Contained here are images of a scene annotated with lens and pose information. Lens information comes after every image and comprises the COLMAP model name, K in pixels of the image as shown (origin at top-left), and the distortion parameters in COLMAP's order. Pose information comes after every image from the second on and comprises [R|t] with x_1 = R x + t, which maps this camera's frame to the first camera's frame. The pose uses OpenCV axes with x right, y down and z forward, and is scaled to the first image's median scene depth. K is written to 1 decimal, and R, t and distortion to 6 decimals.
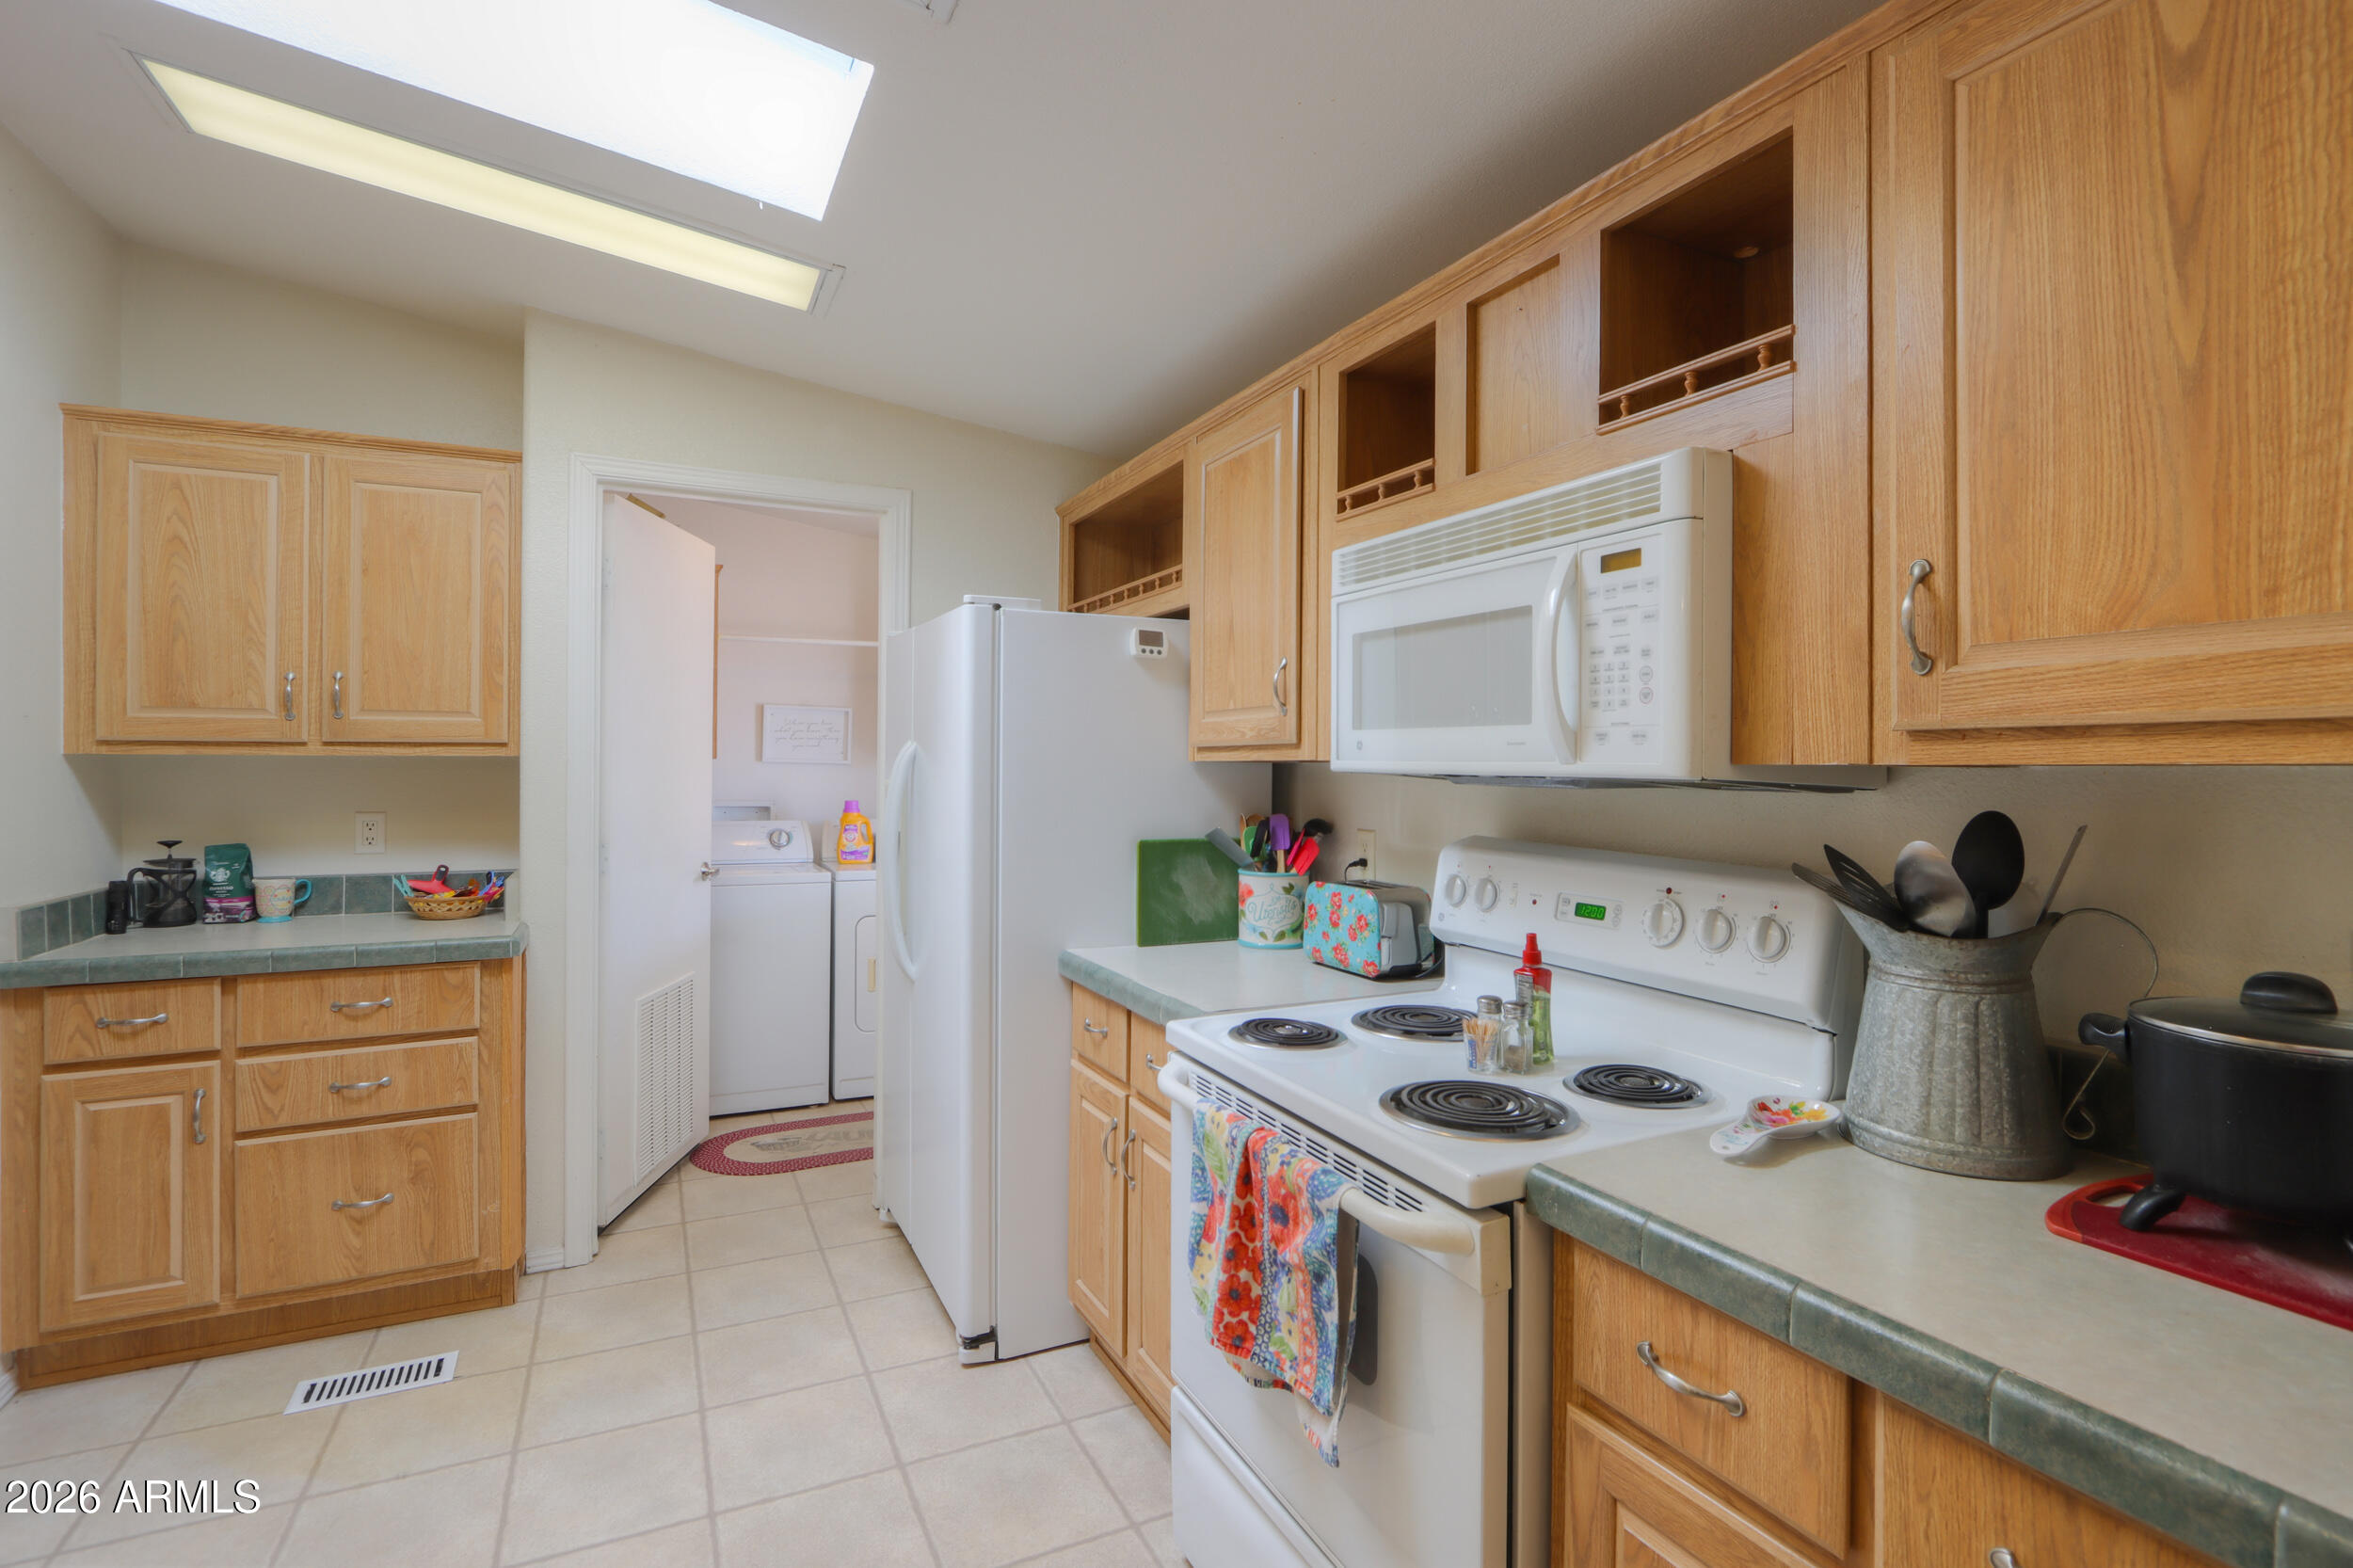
lens RADIAL K [[1093.0, 0, 1164.5], [0, 1093.0, 779.2], [0, 0, 1]] dist [-0.003554, -0.000366]
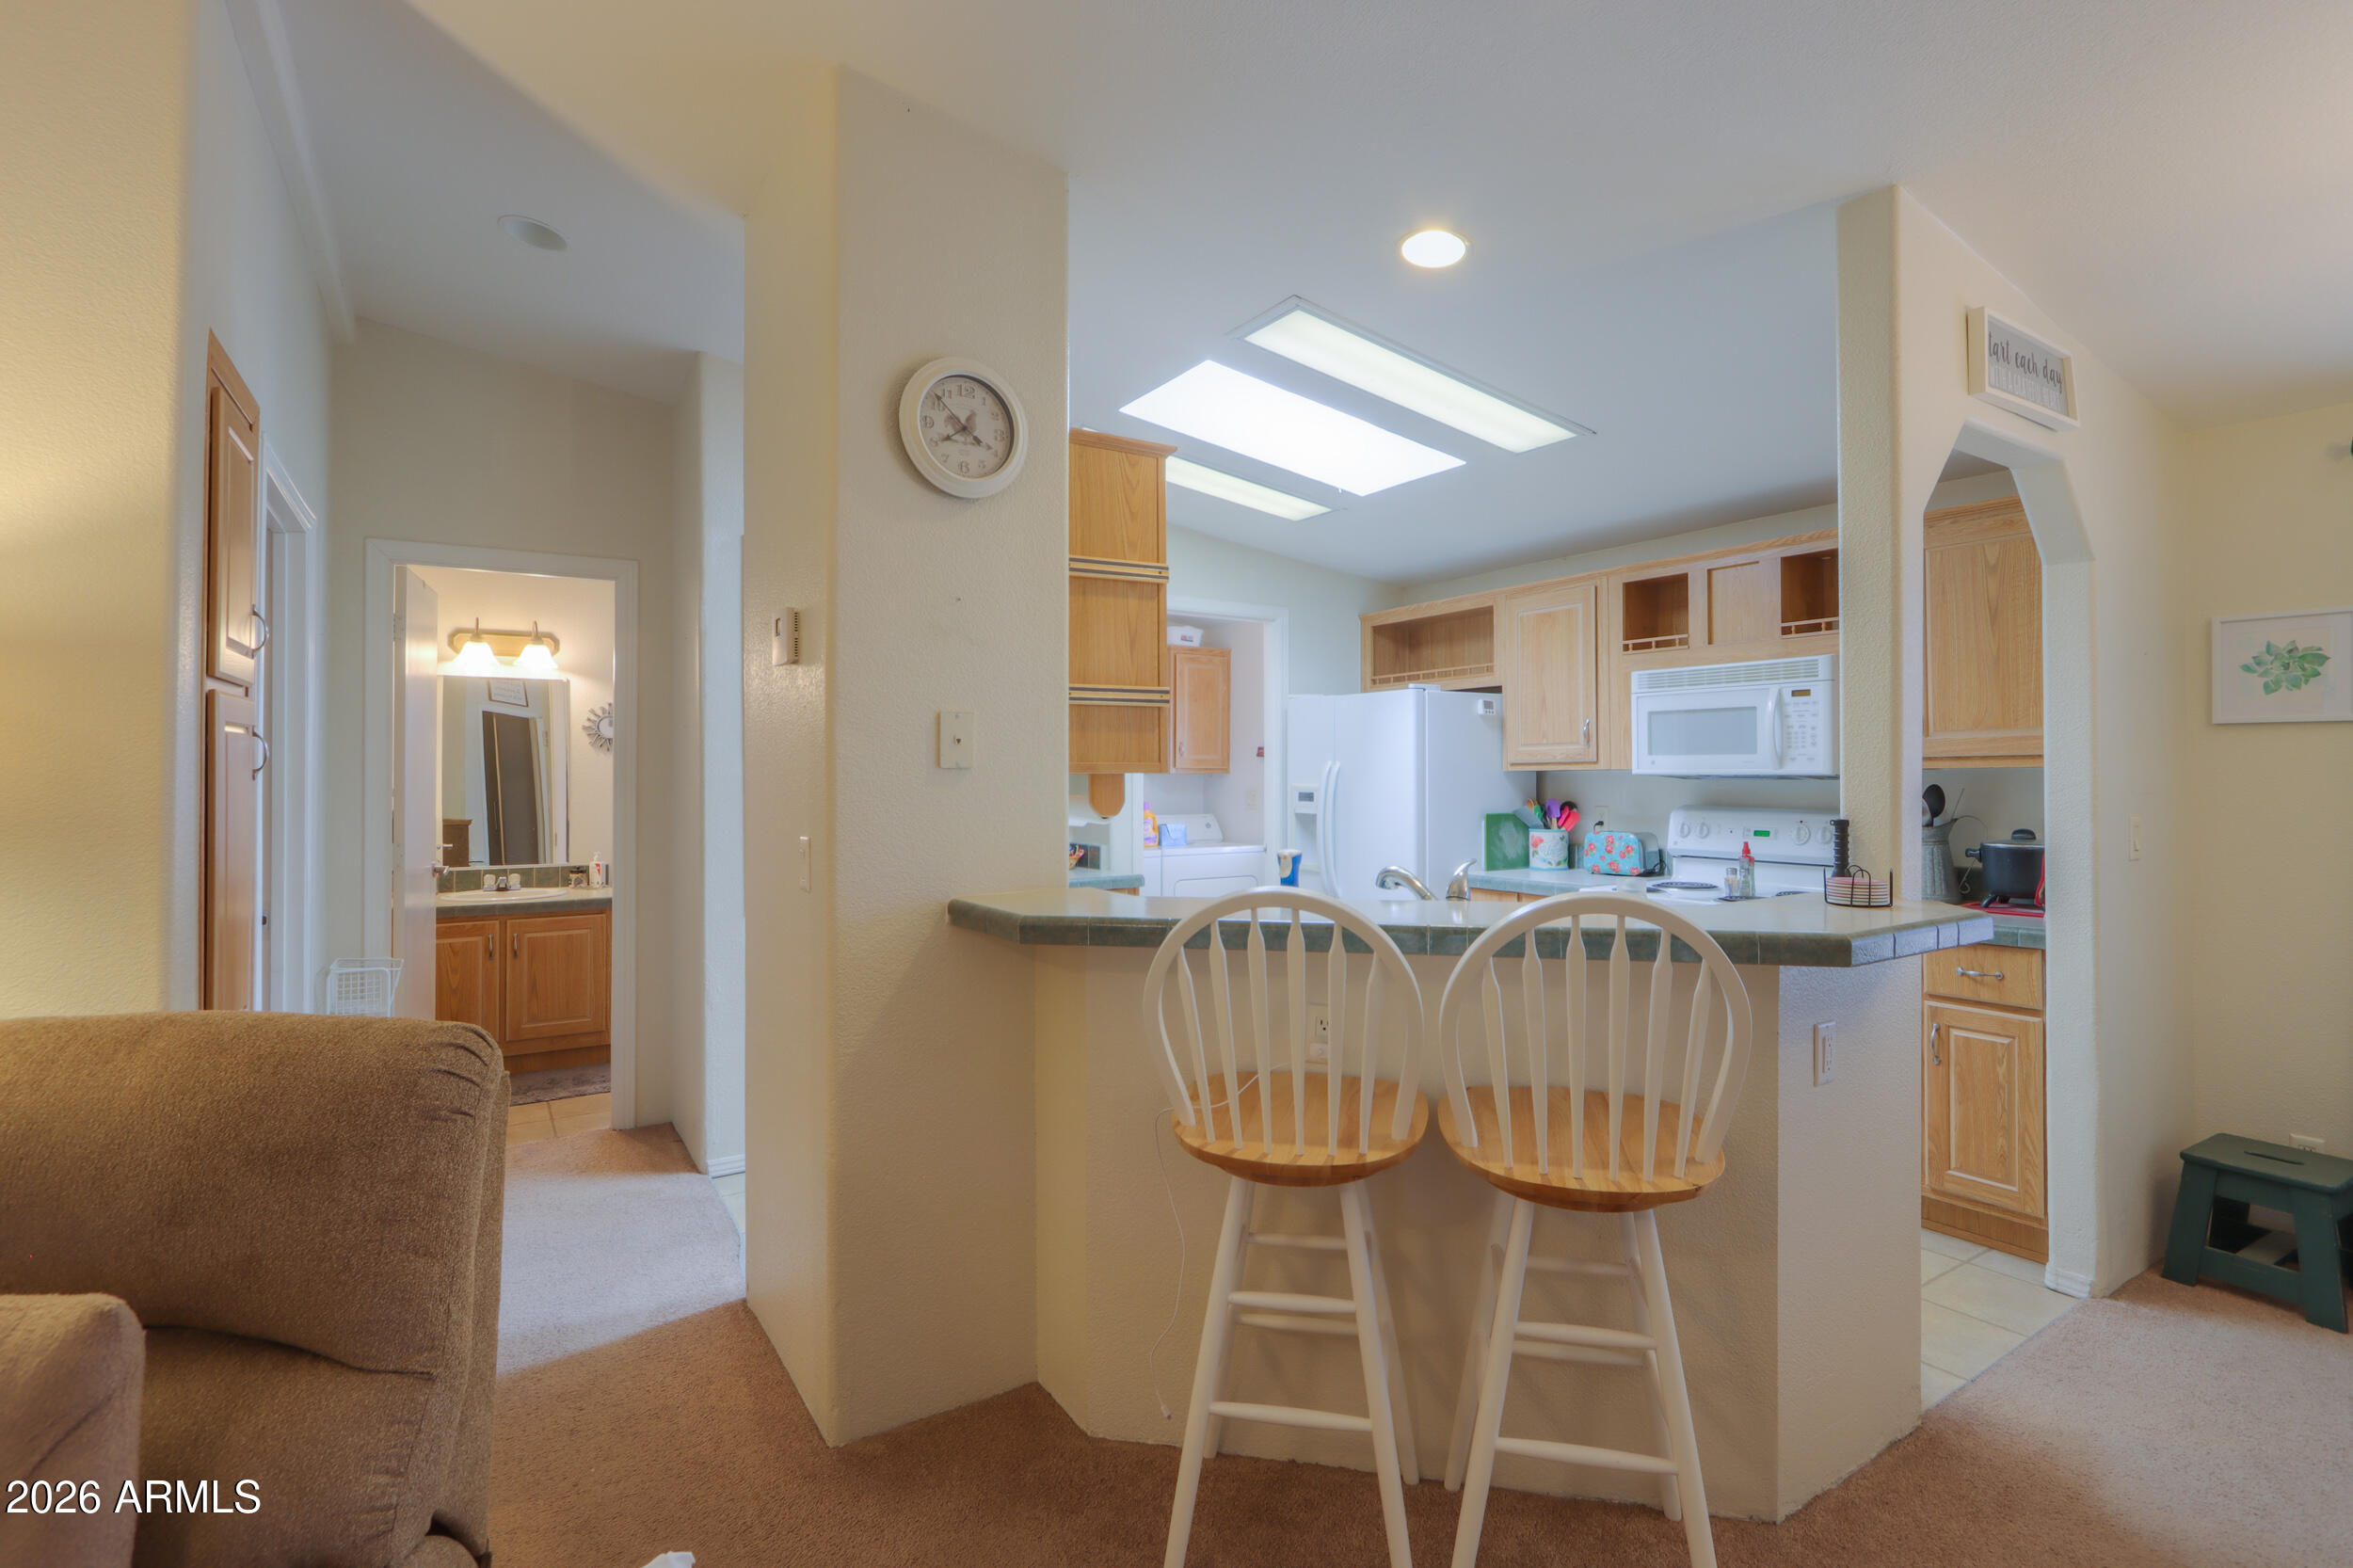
lens RADIAL K [[1123.4, 0, 1176.5], [0, 1123.4, 784.0], [0, 0, 1]] dist [0.002960, 0.000977]
pose [[0.991760, -0.010395, 0.127686, -1.032965], [0.011317, 0.999915, -0.006495, 0.015842], [-0.127607, 0.007886, 0.991793, -1.089237]]
